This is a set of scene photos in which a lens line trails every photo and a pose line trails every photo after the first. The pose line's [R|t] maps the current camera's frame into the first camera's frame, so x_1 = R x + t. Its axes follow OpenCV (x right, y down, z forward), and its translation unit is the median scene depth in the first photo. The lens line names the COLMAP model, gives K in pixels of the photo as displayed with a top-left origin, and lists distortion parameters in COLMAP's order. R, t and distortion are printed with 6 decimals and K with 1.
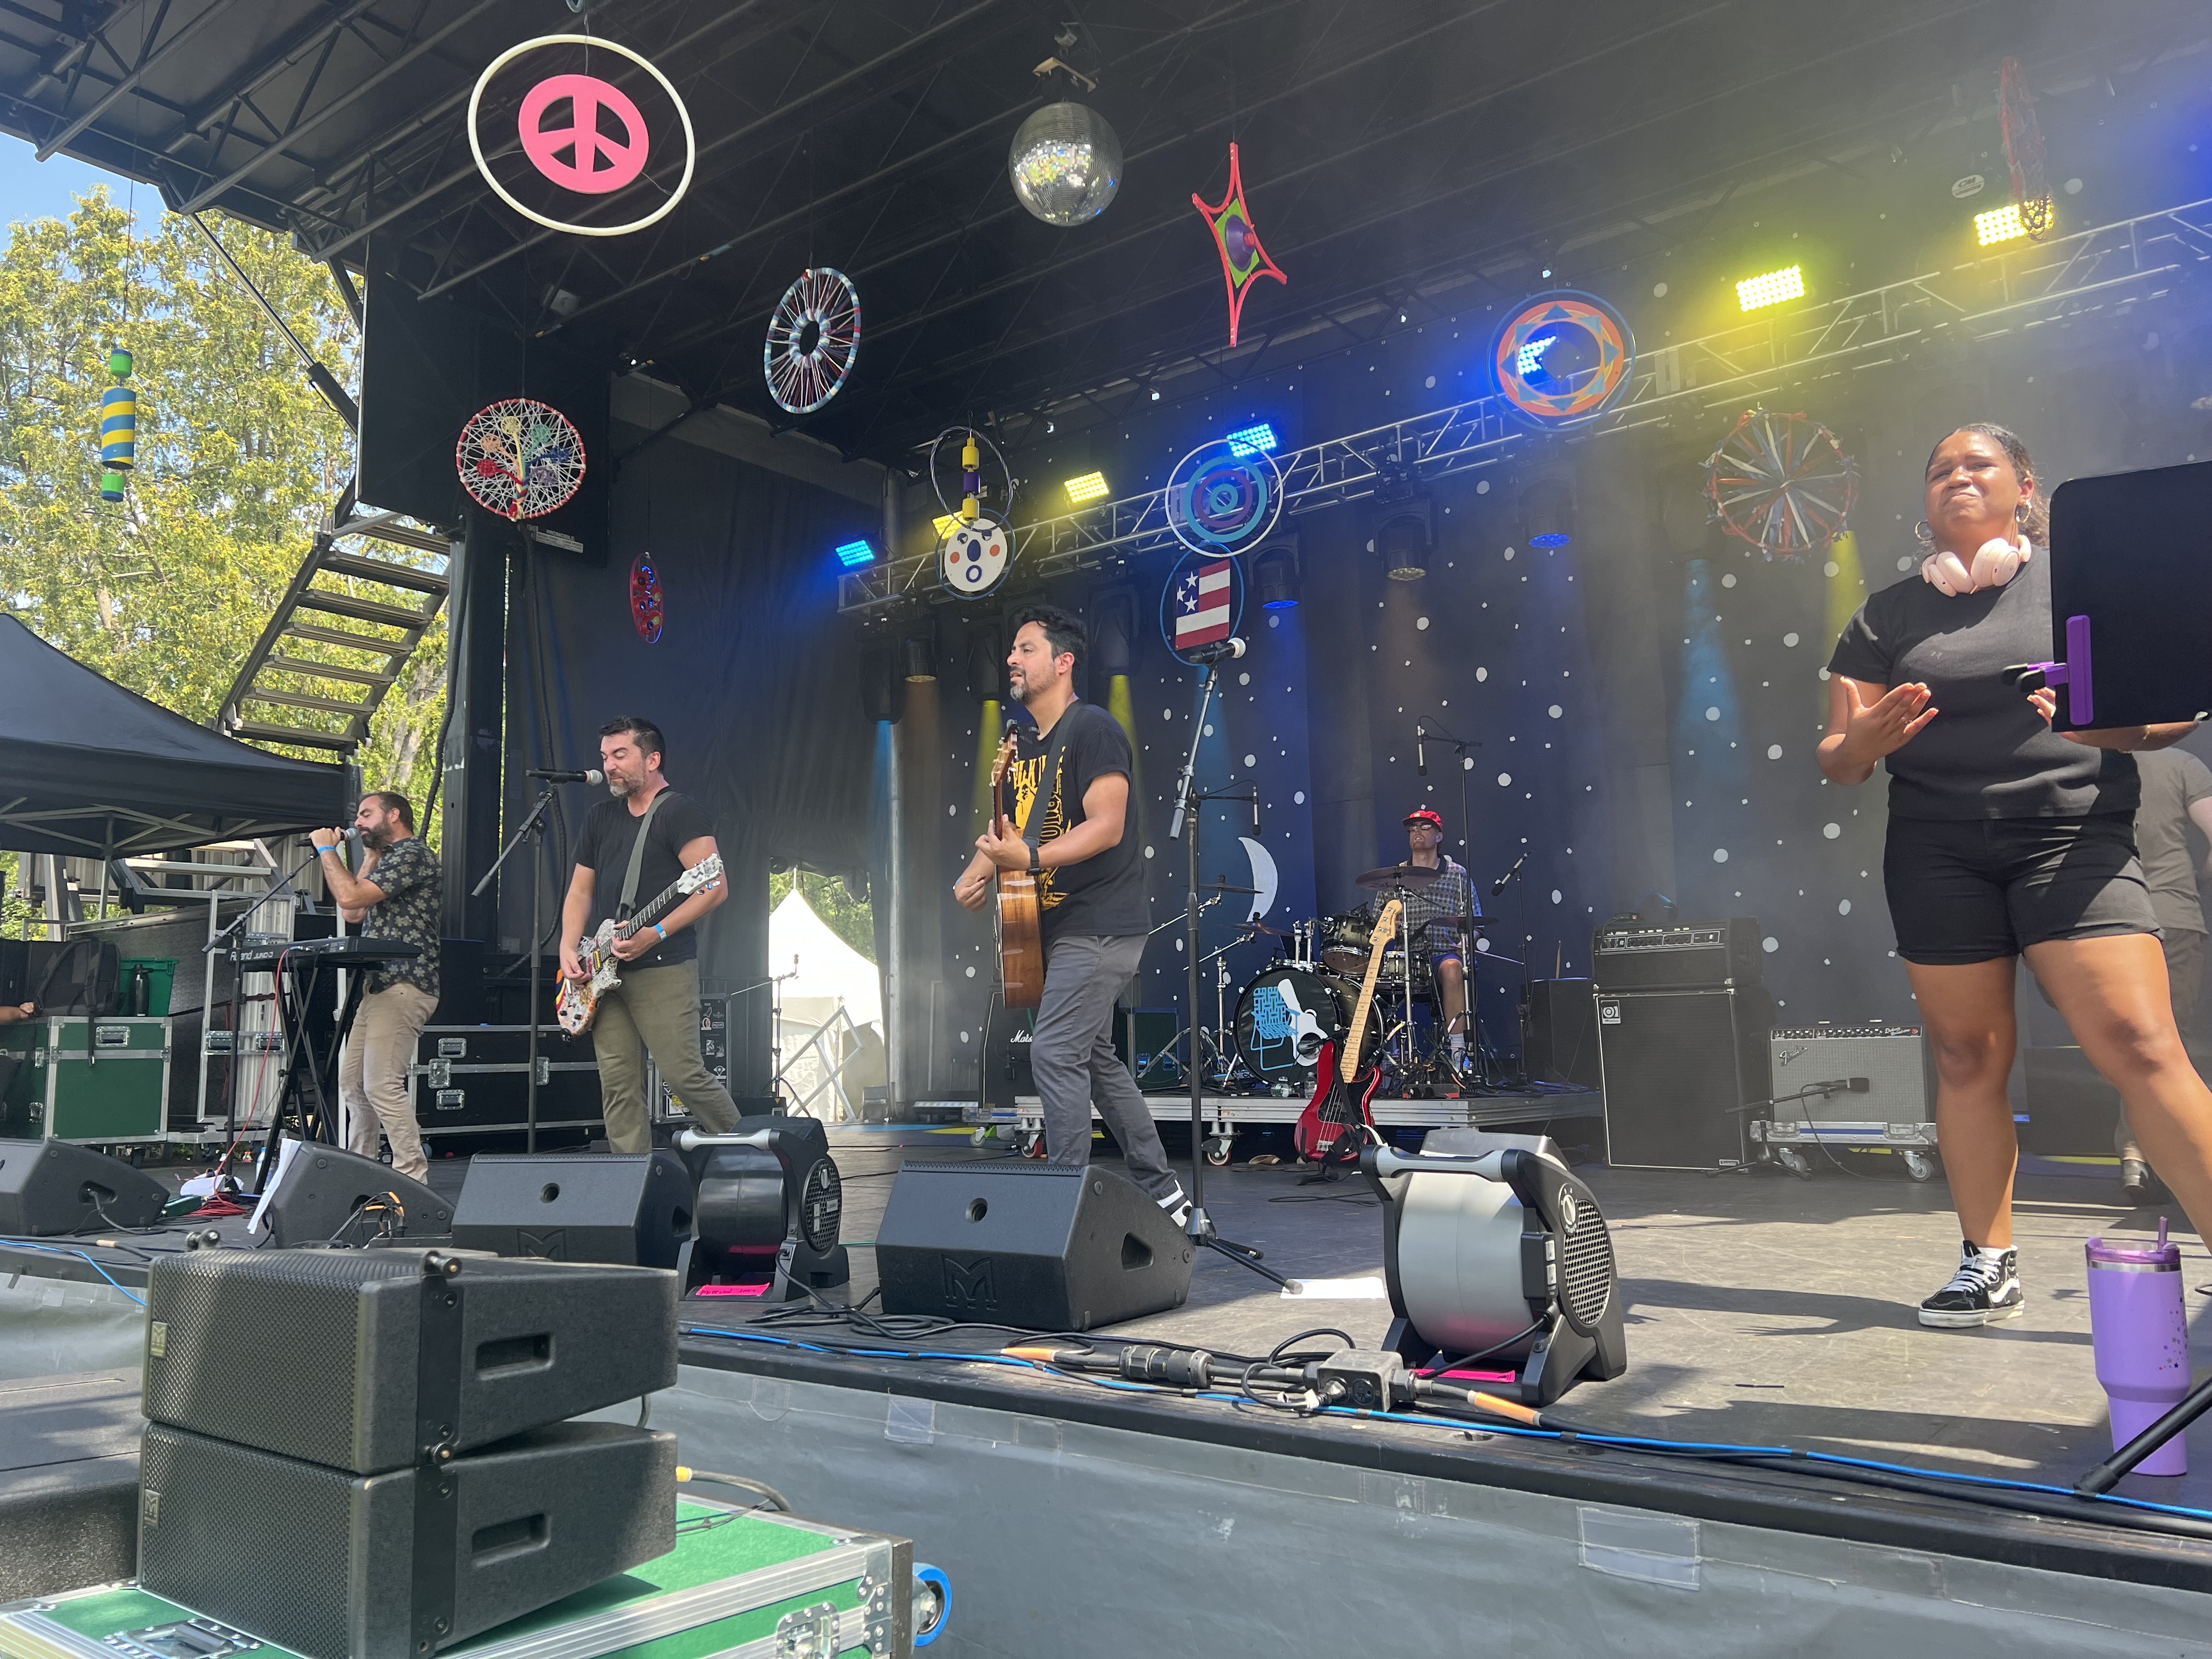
lens RADIAL K [[1668.2, 0, 1087.0], [0, 1668.2, 840.2], [0, 0, 1]] dist [0.050258, -0.052895]
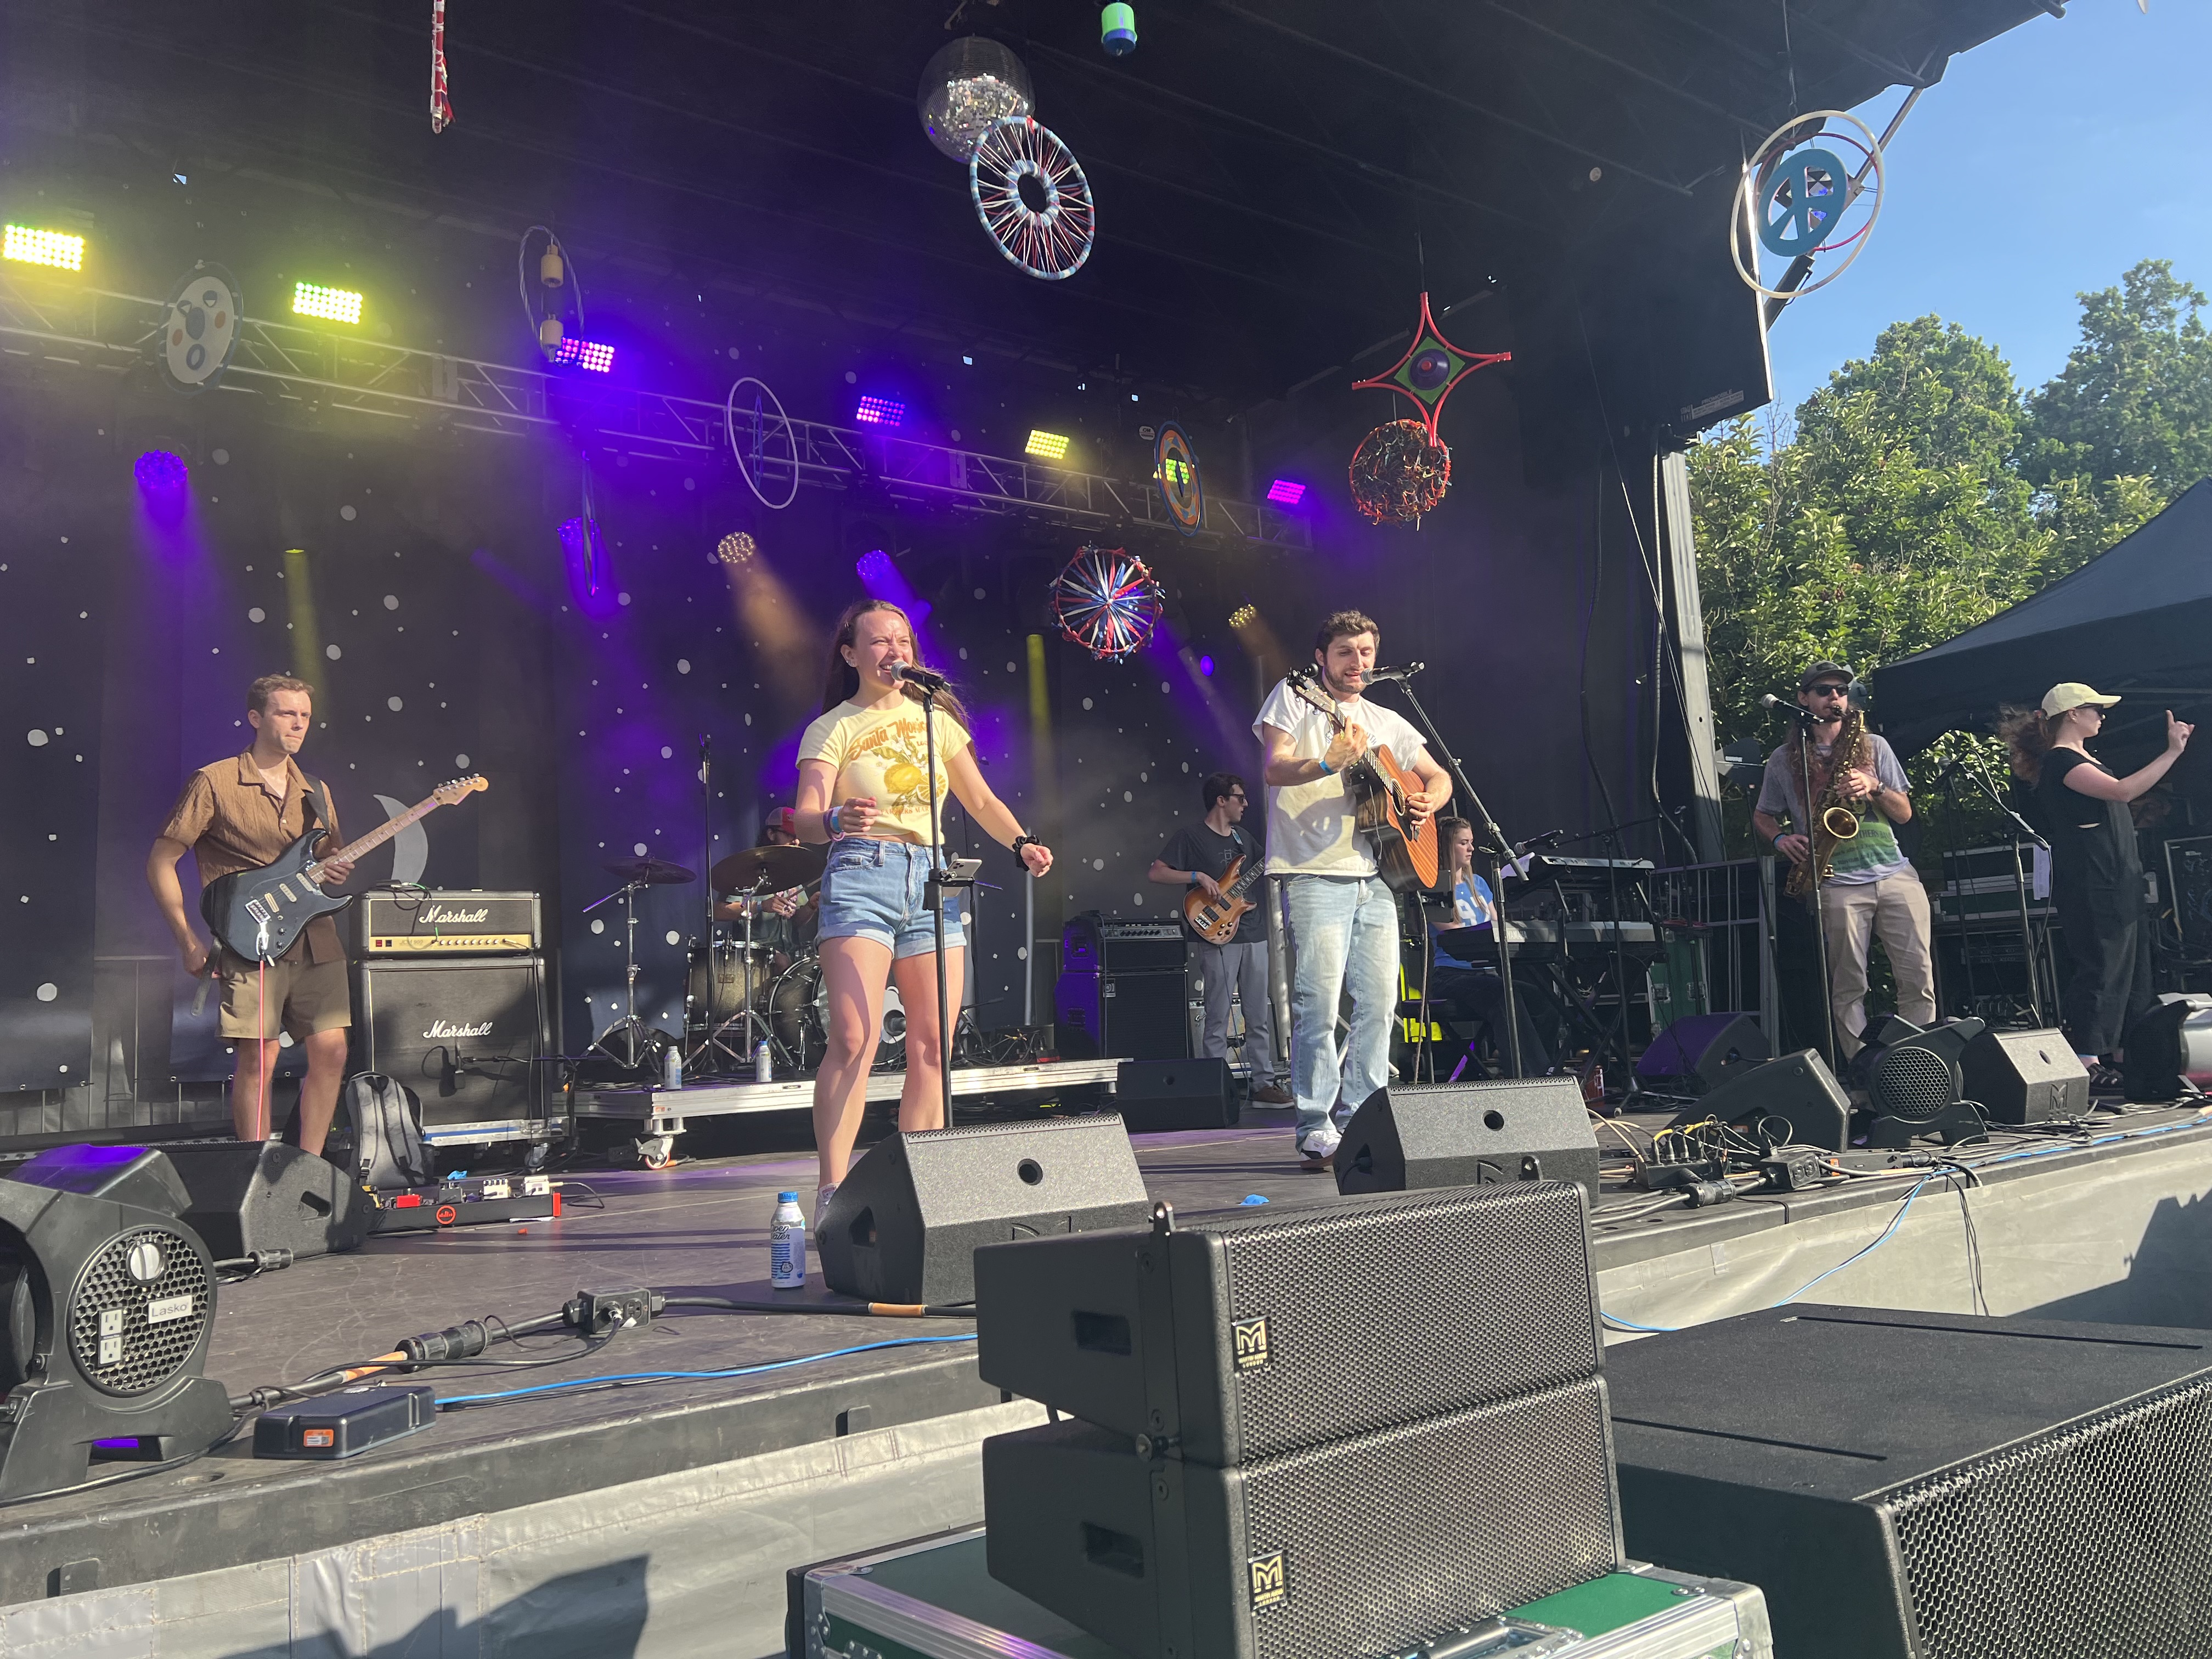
lens RADIAL K [[1668.2, 0, 1101.7], [0, 1668.2, 819.9], [0, 0, 1]] dist [0.050258, -0.052895]
pose [[0.267992, 0.116907, 0.956302, -0.902155], [-0.072165, 0.992258, -0.101079, 0.104244], [-0.960715, -0.041924, 0.274354, 0.672609]]
